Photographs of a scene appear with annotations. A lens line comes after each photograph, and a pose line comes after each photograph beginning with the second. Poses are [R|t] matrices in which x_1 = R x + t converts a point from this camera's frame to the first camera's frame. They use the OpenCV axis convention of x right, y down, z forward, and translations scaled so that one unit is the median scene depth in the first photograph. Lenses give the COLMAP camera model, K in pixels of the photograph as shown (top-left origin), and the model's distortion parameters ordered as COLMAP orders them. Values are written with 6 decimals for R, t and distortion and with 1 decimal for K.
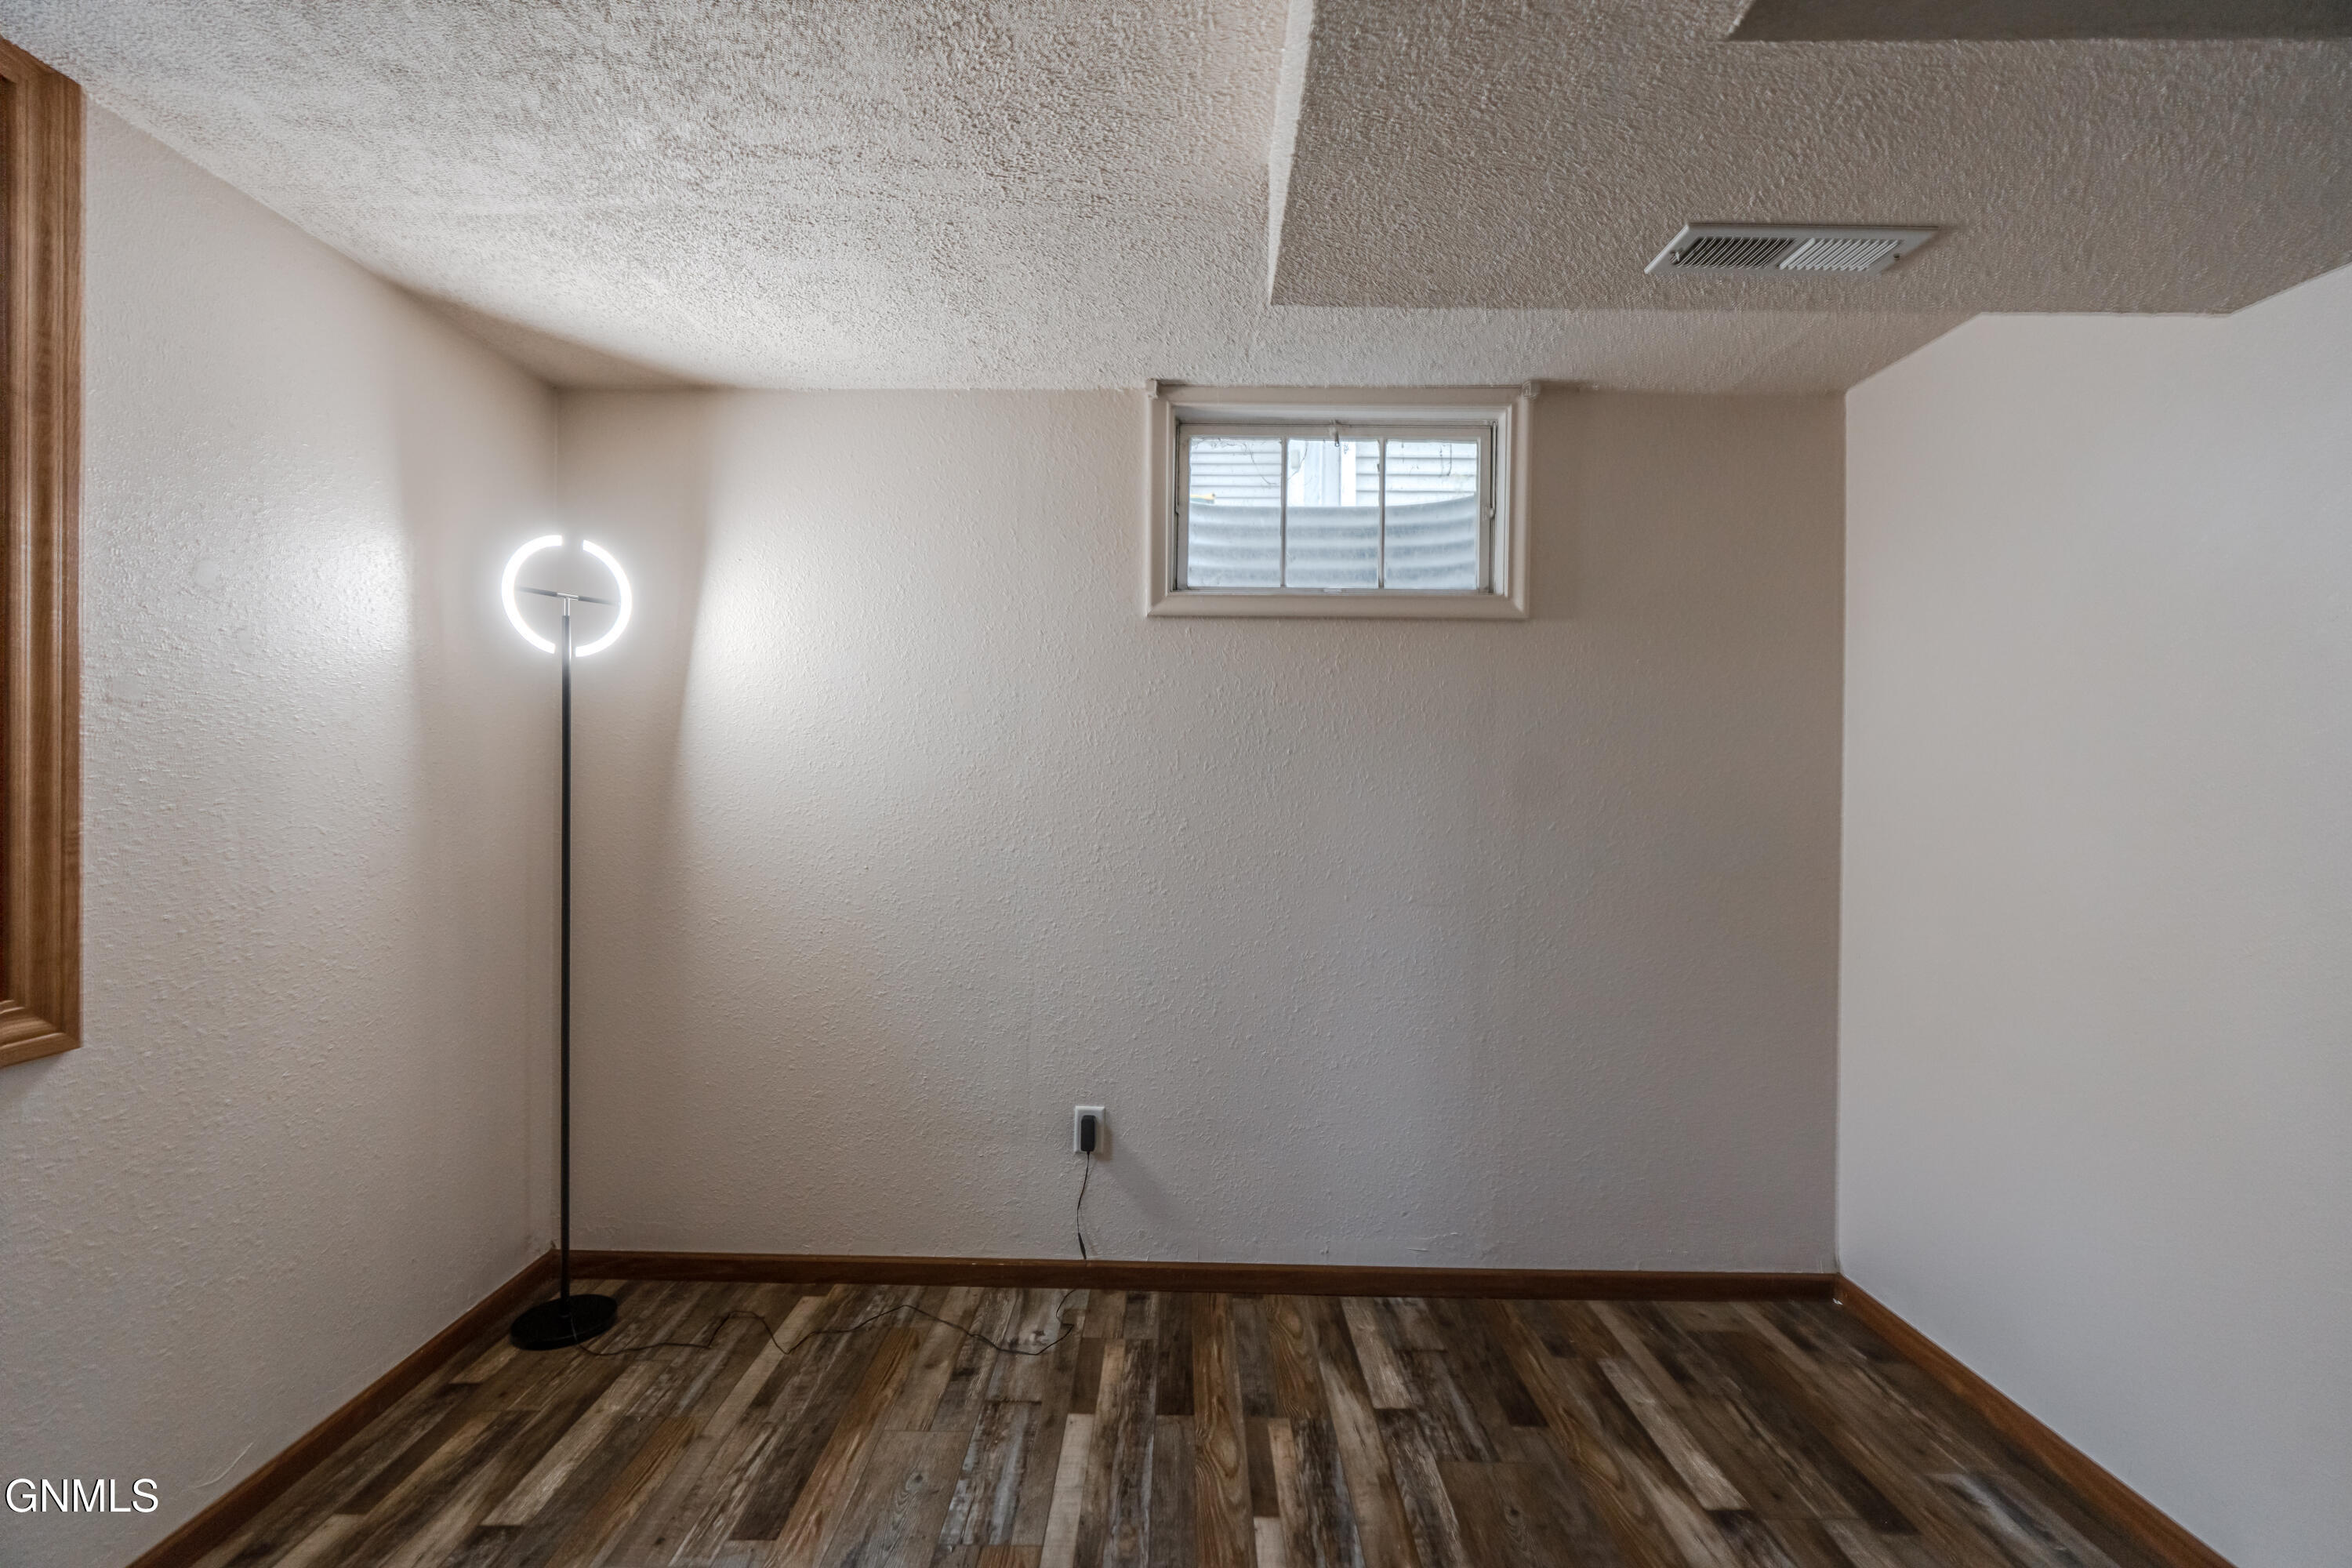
lens RADIAL K [[1059.2, 0, 1179.0], [0, 1059.2, 786.5], [0, 0, 1]] dist [-0.006835, 0.000778]
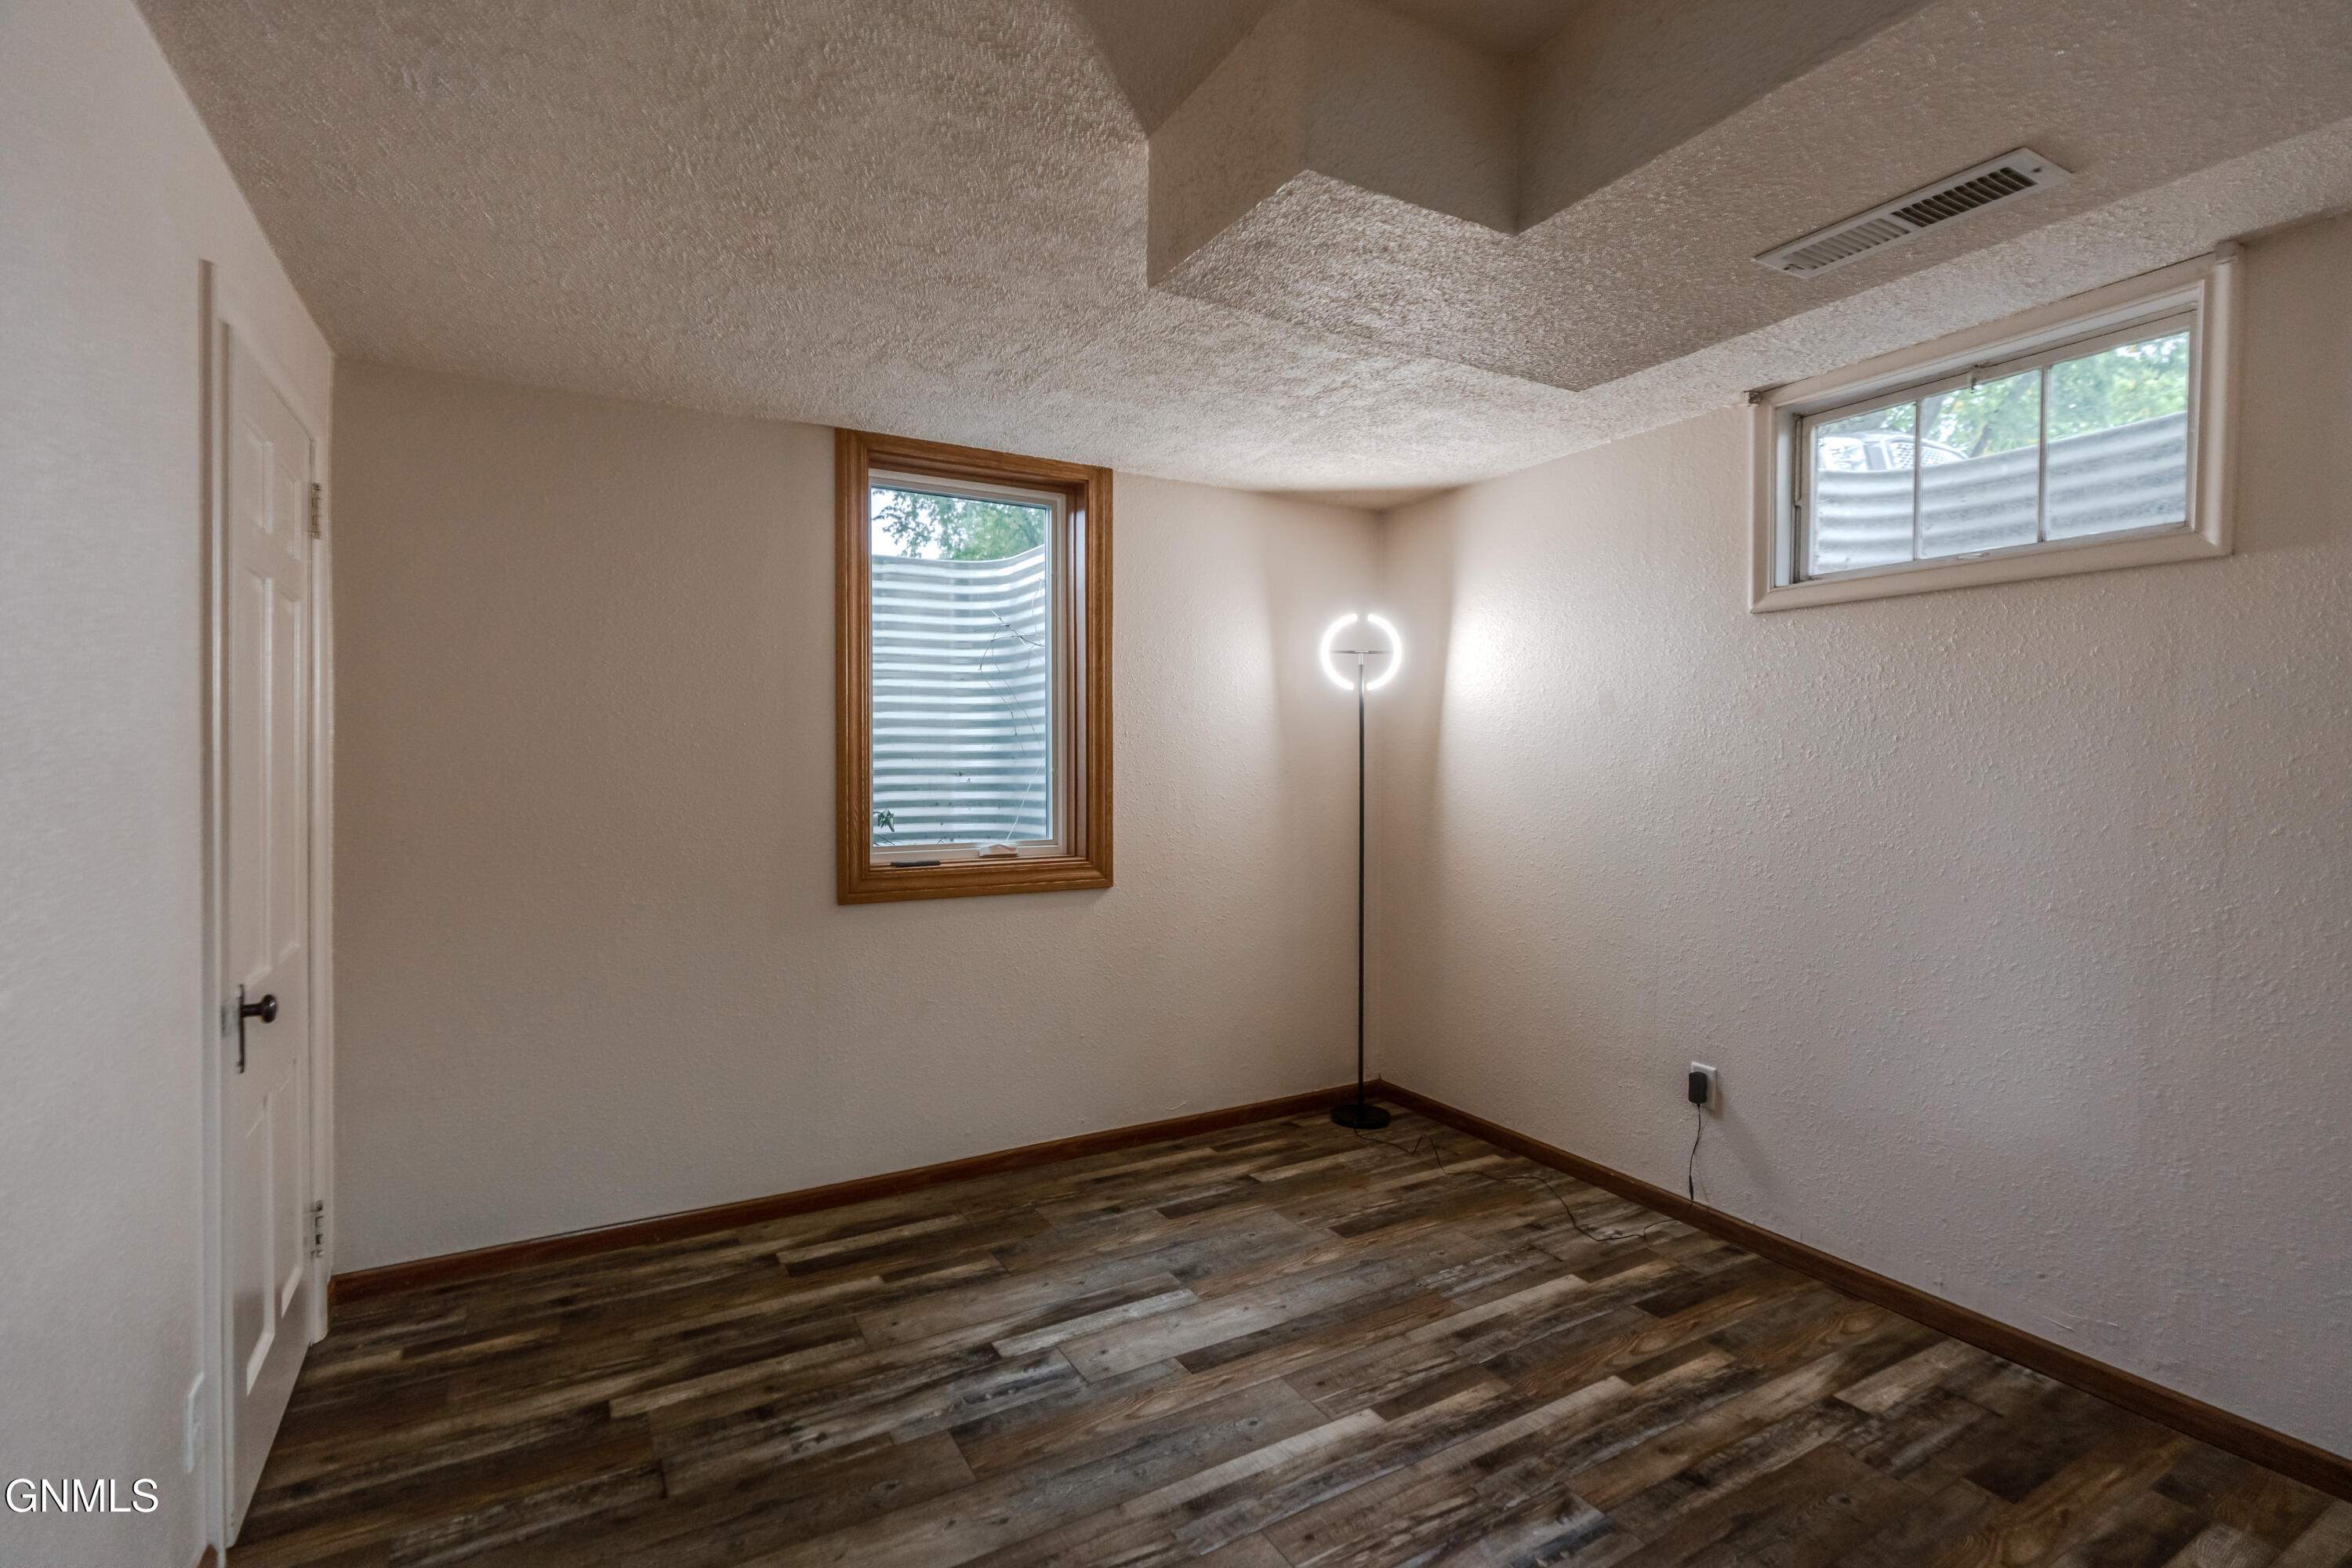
lens RADIAL K [[1105.3, 0, 1176.0], [0, 1105.3, 784.0], [0, 0, 1]] dist [-0.008009, 0.001676]
pose [[0.497869, 0.007919, -0.867216, 0.701427], [-0.003631, 0.999969, 0.007047, 0.004367], [0.867245, -0.000360, 0.497882, -0.051689]]
